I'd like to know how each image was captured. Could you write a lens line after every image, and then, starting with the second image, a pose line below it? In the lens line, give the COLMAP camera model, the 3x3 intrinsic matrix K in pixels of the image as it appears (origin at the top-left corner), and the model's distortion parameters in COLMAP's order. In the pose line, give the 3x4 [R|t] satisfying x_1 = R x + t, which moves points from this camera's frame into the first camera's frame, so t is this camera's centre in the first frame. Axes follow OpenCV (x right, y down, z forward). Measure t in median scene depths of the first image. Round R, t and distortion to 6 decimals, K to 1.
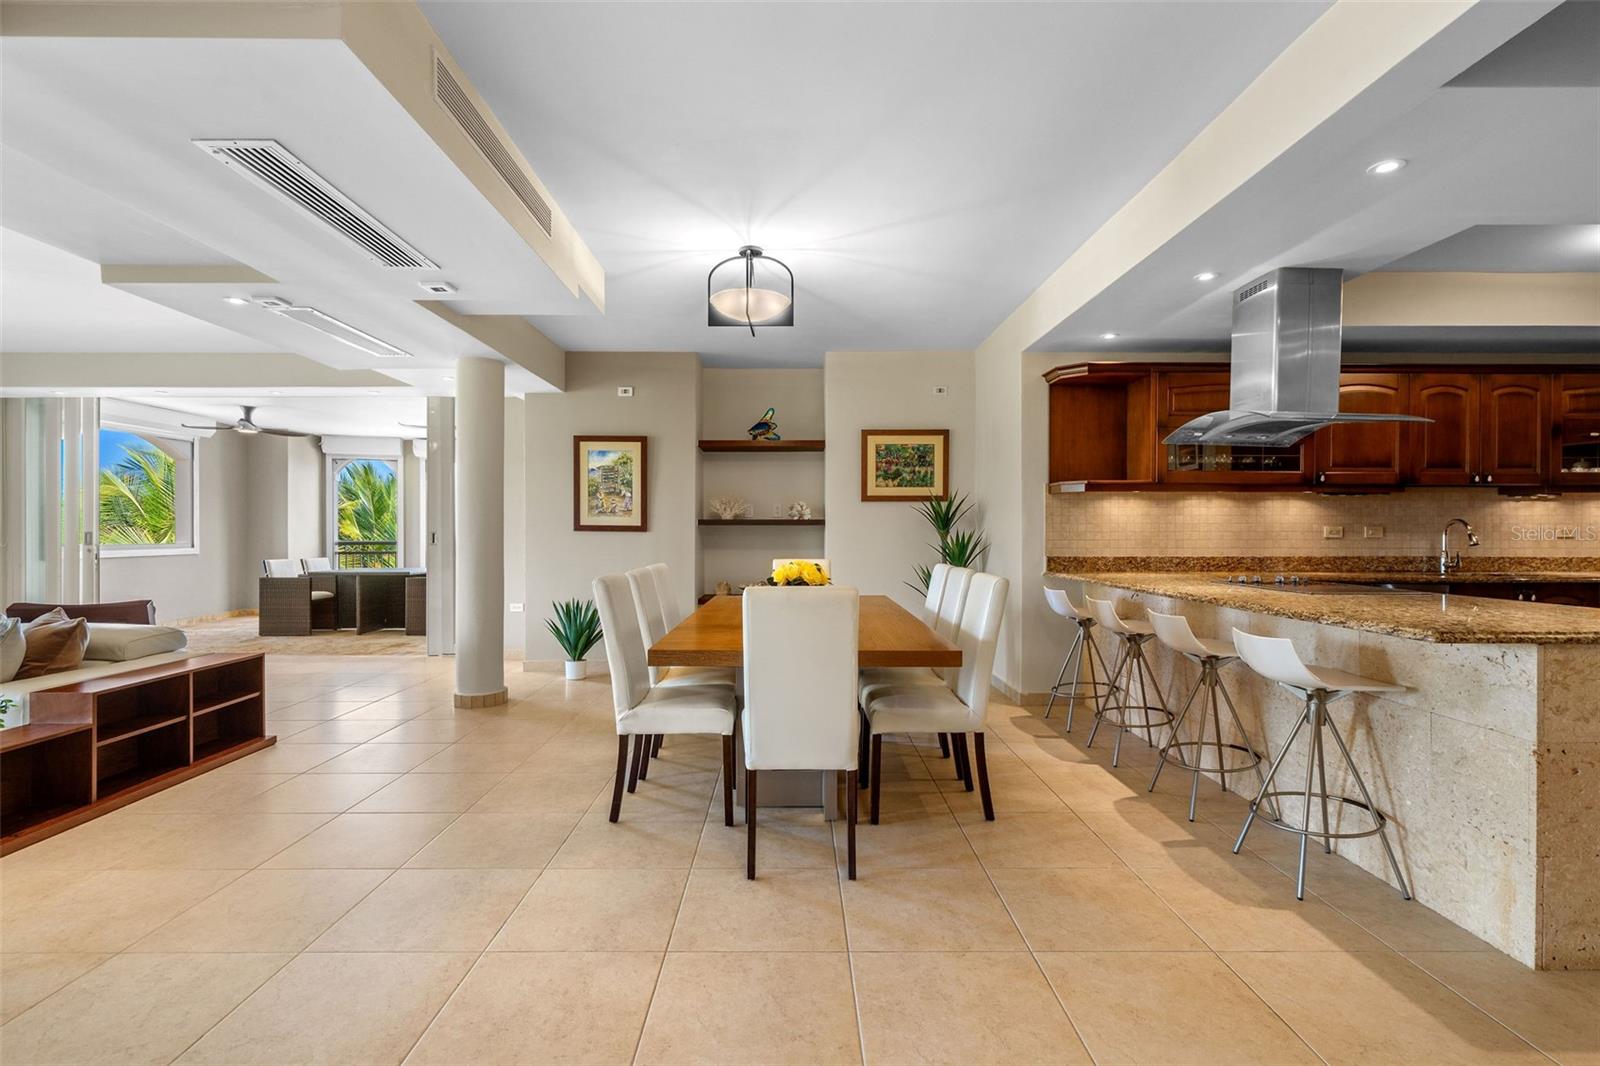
lens RADIAL K [[736.6, 0, 793.2], [0, 736.6, 534.3], [0, 0, 1]] dist [0.001639, 0.000331]
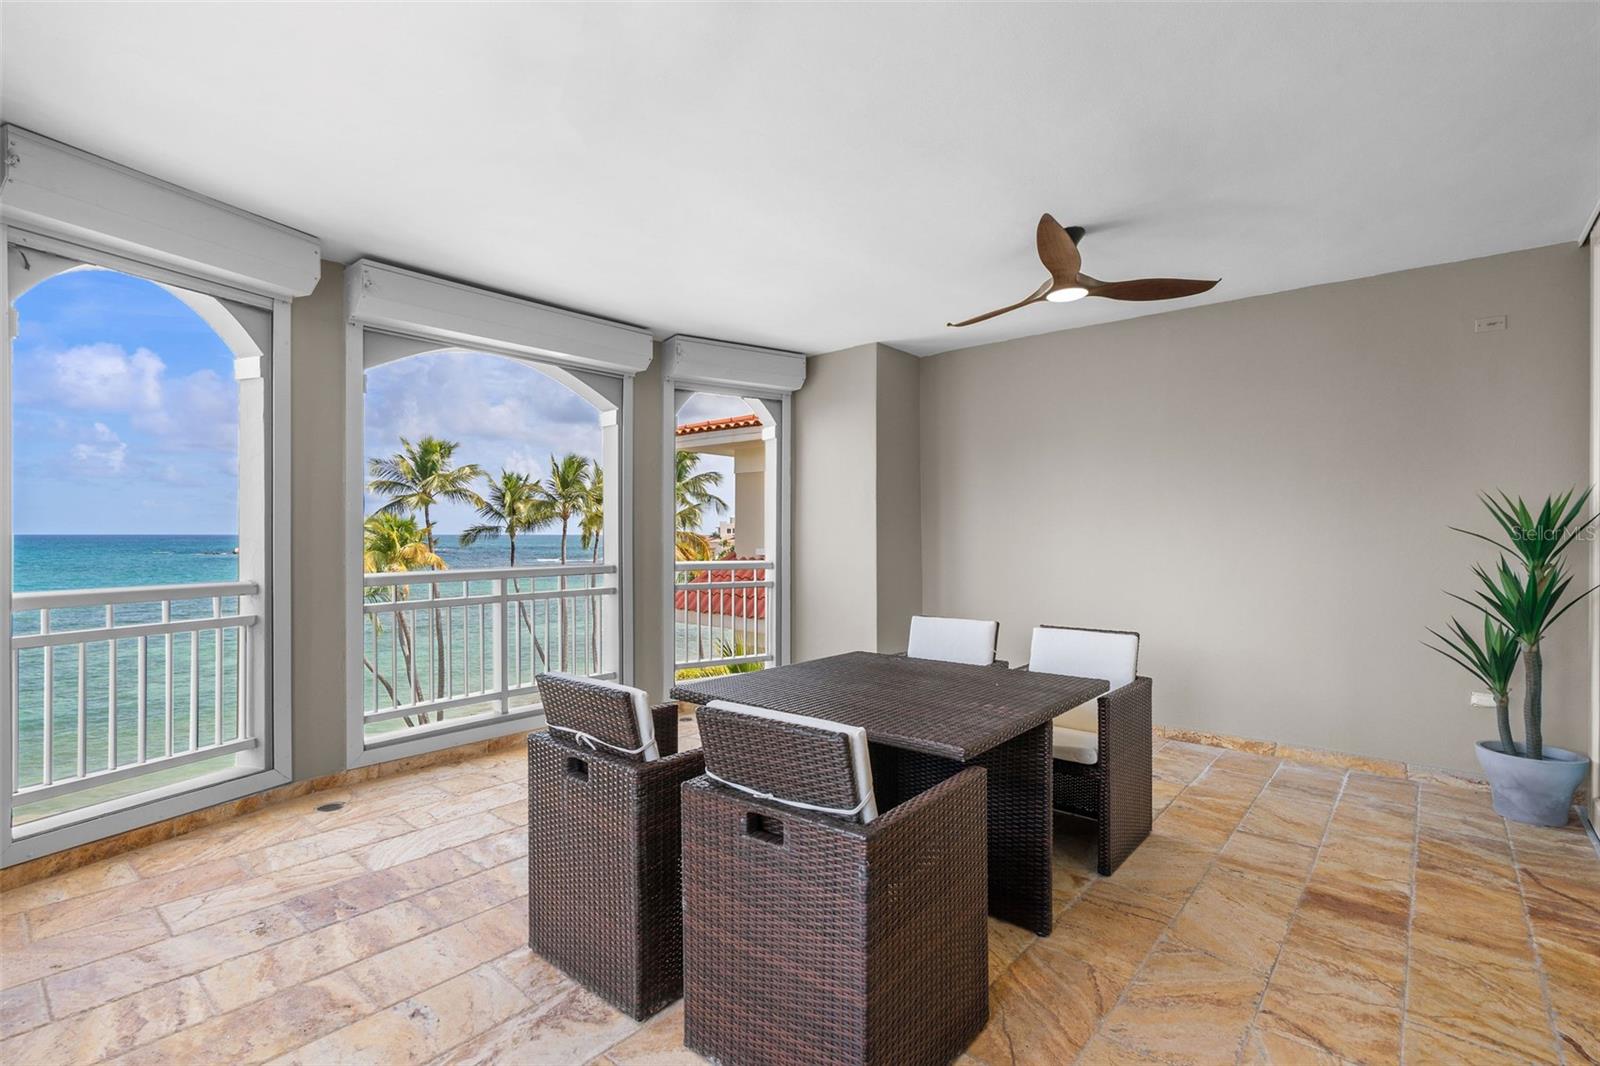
lens RADIAL K [[736.6, 0, 793.2], [0, 736.6, 534.3], [0, 0, 1]] dist [0.001639, 0.000331]
pose [[0.657752, -0.001196, 0.753234, -1.555118], [0.000505, 0.999999, 0.001146, -0.026192], [-0.753235, -0.000373, 0.657752, 1.605309]]
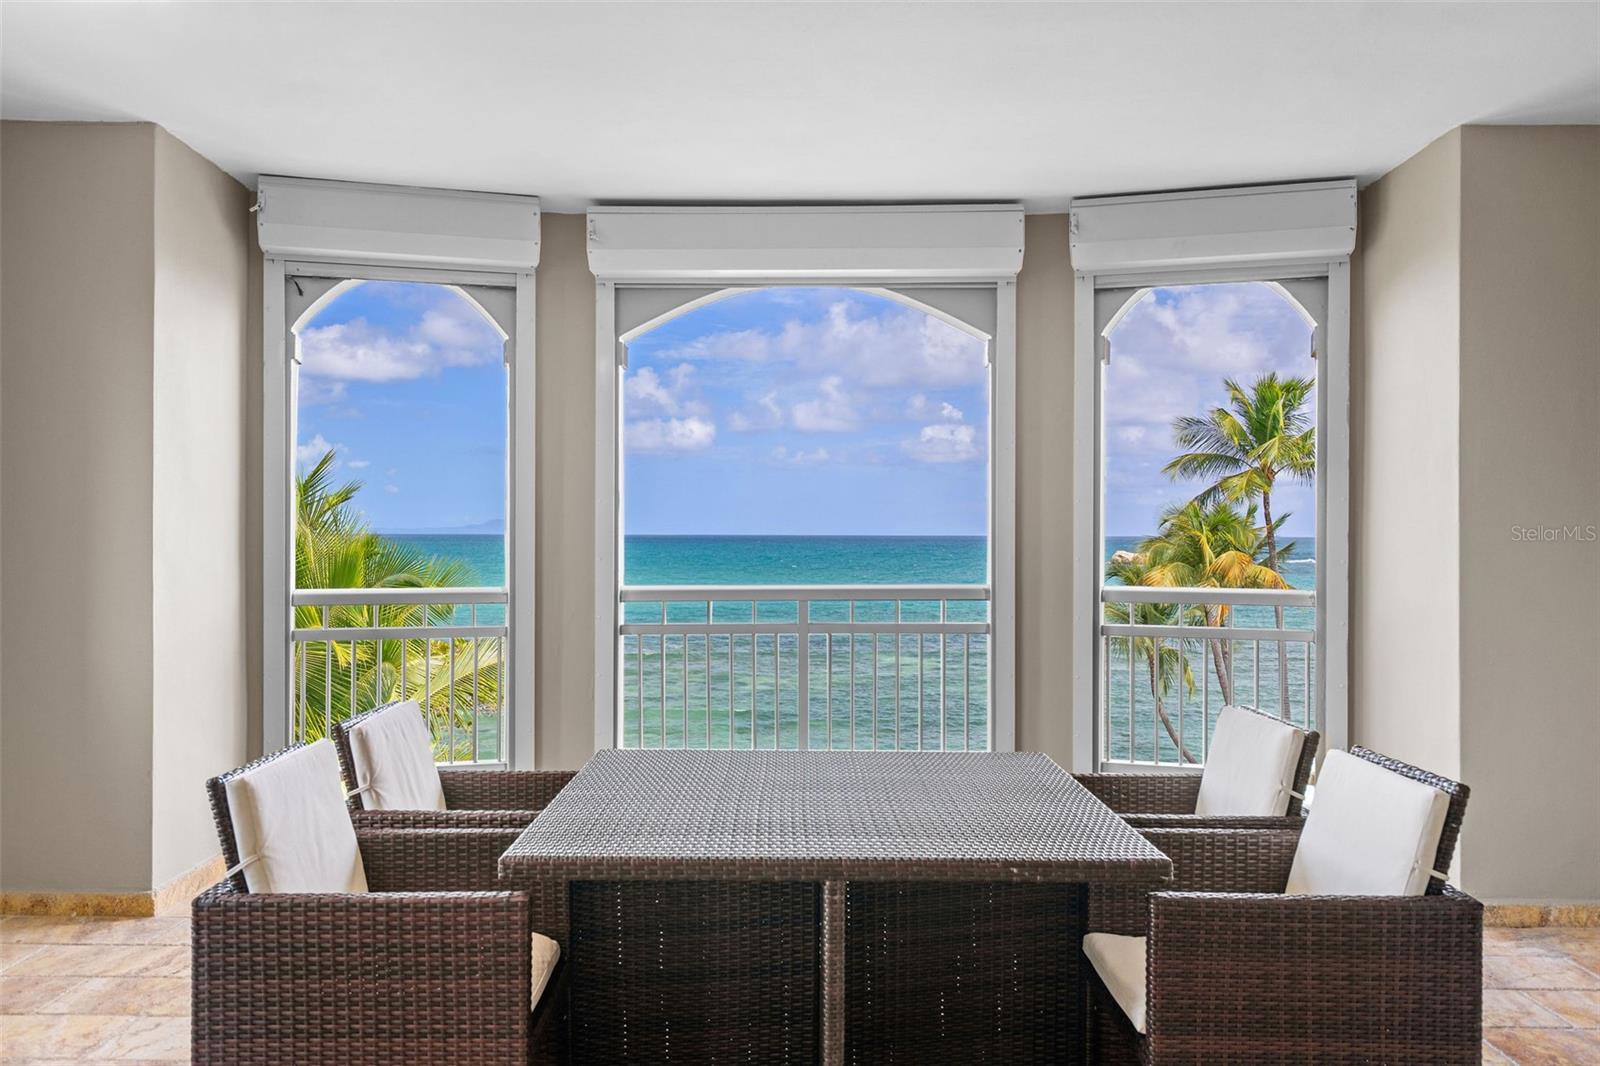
lens RADIAL K [[1298.7, 0, 800.0], [0, 1298.7, 533.0], [0, 0, 1]] dist [0.006852, 0.002606]
pose [[0.999961, 0.001763, -0.008645, -1.070862], [-0.001775, 0.999997, -0.001386, -0.027784], [0.008642, 0.001401, 0.999962, 1.319130]]
